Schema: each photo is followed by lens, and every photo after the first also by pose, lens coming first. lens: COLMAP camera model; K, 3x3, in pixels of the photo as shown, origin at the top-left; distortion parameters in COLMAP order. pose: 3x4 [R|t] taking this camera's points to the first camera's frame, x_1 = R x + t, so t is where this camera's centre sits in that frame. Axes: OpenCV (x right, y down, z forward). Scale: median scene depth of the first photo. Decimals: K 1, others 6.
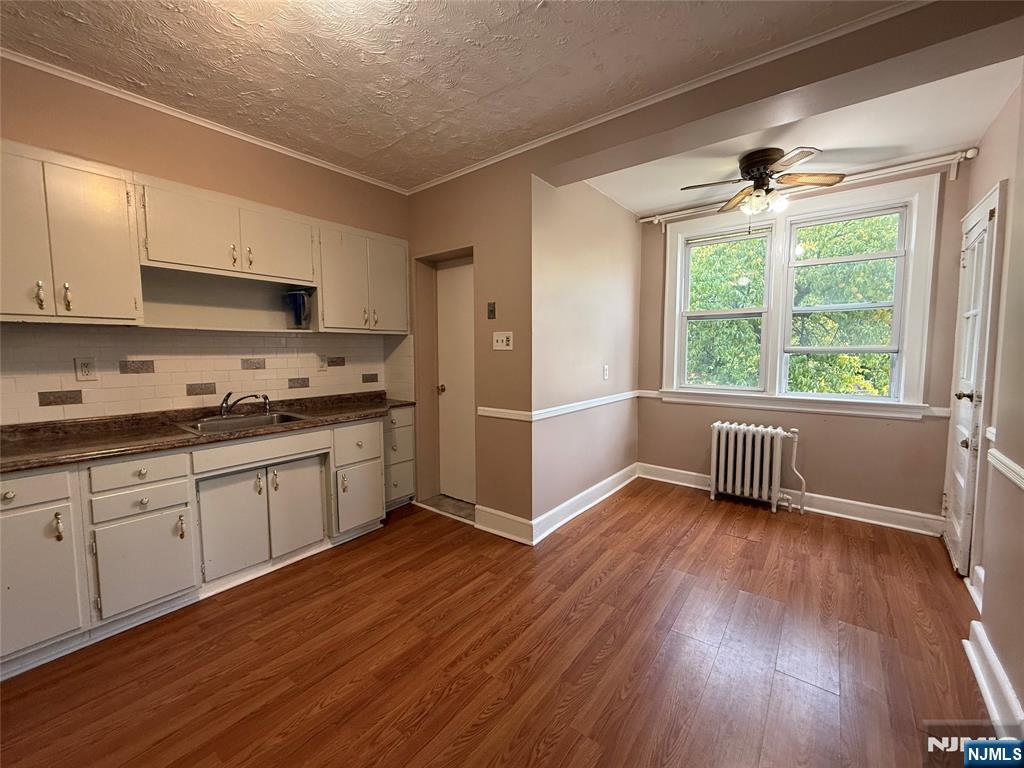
lens RADIAL K [[407.2, 0, 514.1], [0, 407.2, 384.4], [0, 0, 1]] dist [-0.000067, 0.000346]
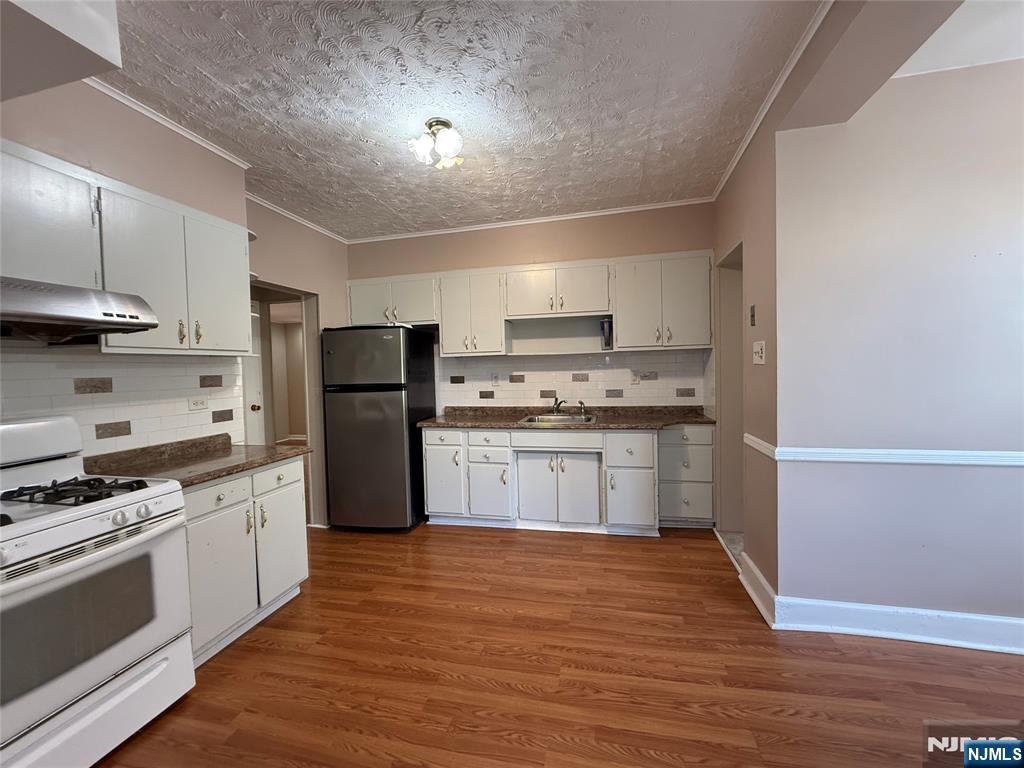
lens RADIAL K [[407.2, 0, 514.1], [0, 407.2, 384.4], [0, 0, 1]] dist [-0.000067, 0.000346]
pose [[0.426467, 0.029886, -0.904009, 0.569172], [-0.051585, 0.998631, 0.008679, -0.033040], [0.903031, 0.042932, 0.427425, 0.273150]]
